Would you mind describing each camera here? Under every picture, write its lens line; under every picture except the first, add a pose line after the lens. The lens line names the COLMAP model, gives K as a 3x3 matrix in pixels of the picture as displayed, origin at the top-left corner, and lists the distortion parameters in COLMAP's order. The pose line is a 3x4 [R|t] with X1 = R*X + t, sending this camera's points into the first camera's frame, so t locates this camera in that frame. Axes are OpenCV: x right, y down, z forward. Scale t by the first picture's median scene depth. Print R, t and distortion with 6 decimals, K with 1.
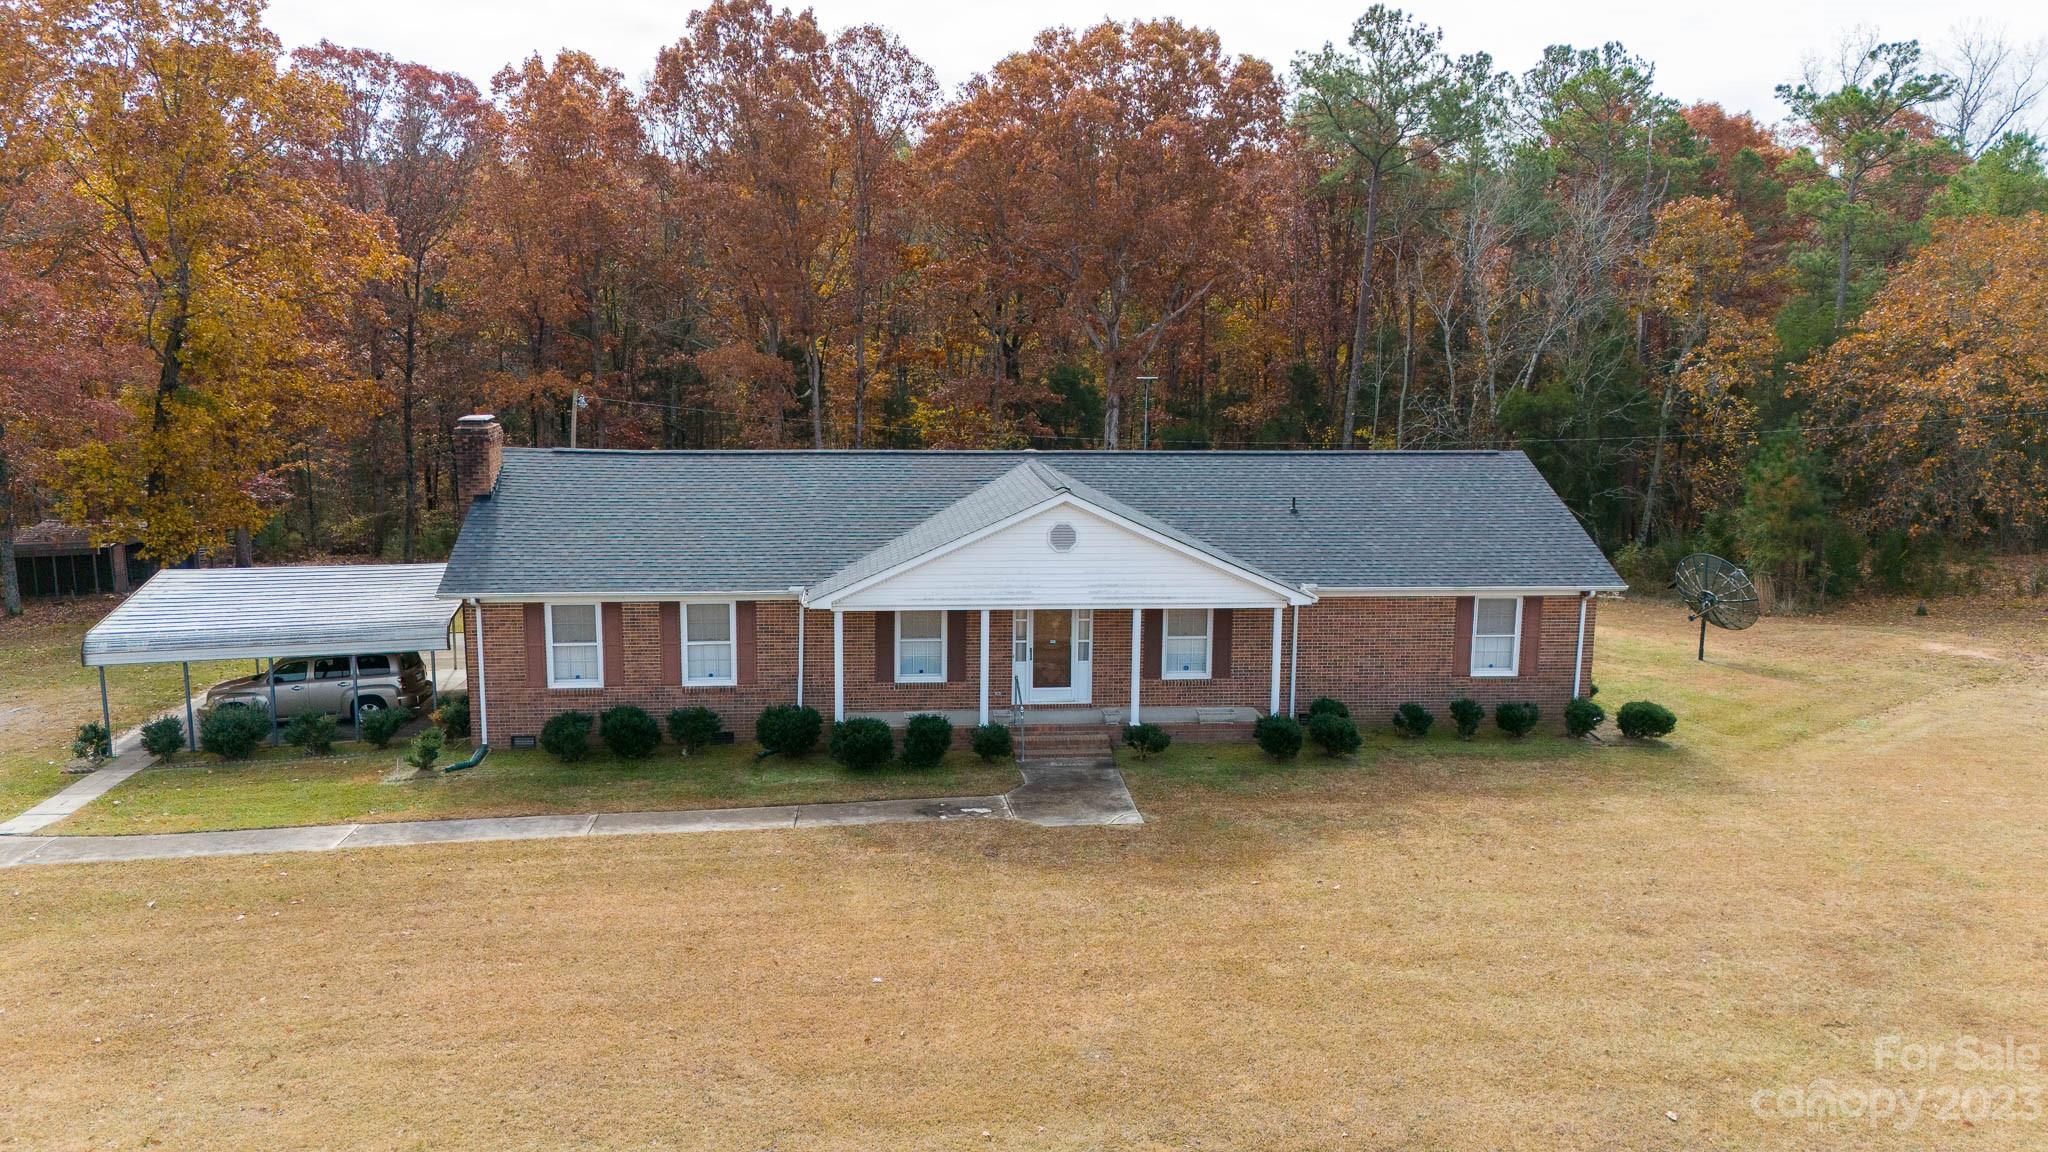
lens RADIAL K [[1489.3, 0, 1024.6], [0, 1489.3, 571.8], [0, 0, 1]] dist [0.102691, -0.127687]
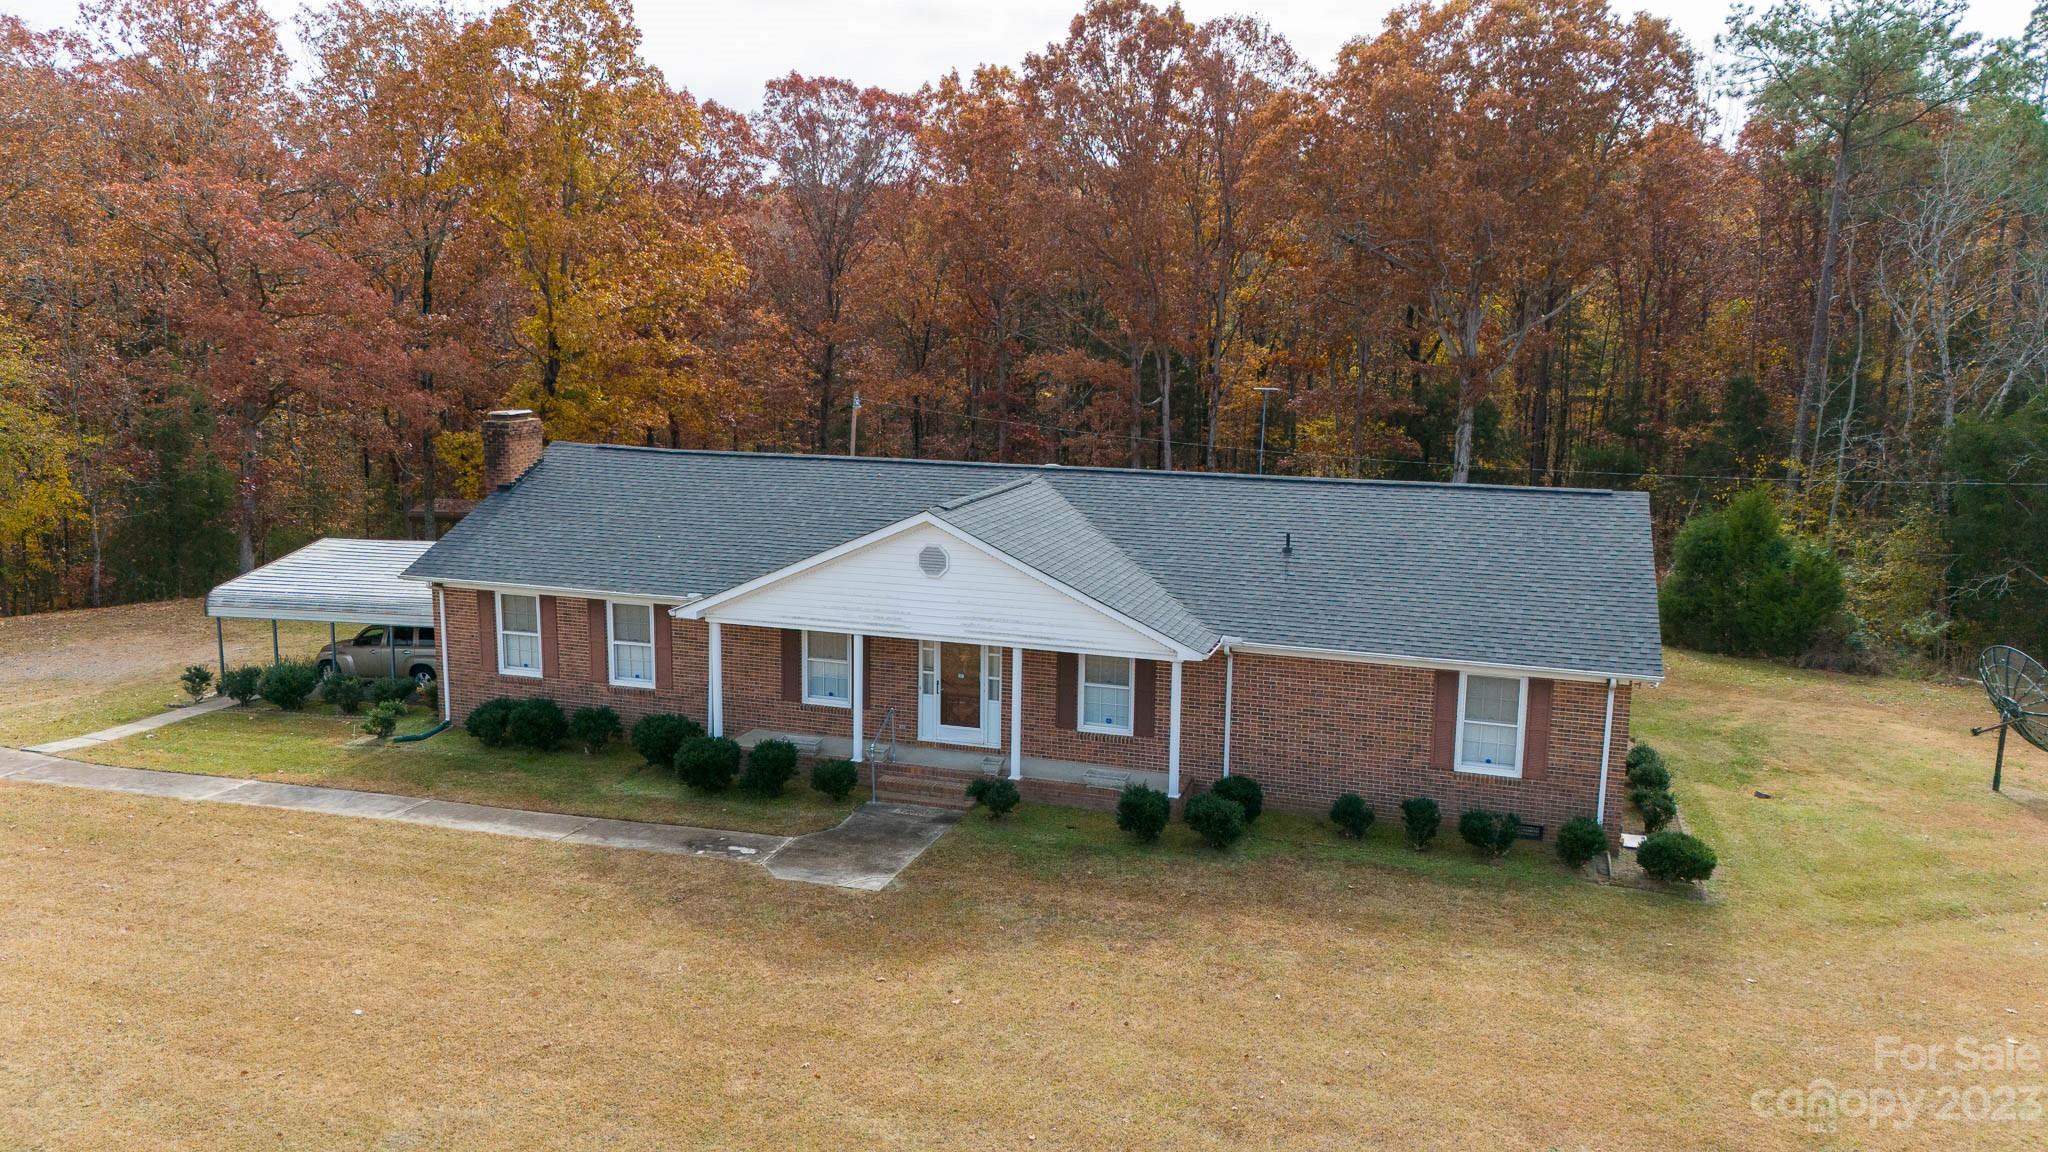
lens RADIAL K [[1496.0, 0, 1023.5], [0, 1496.0, 572.4], [0, 0, 1]] dist [0.077492, -0.080181]
pose [[0.914607, 0.069914, -0.398253, 0.431894], [-0.071828, 0.997366, 0.010134, -0.029199], [0.397912, 0.019337, 0.917220, 0.191068]]
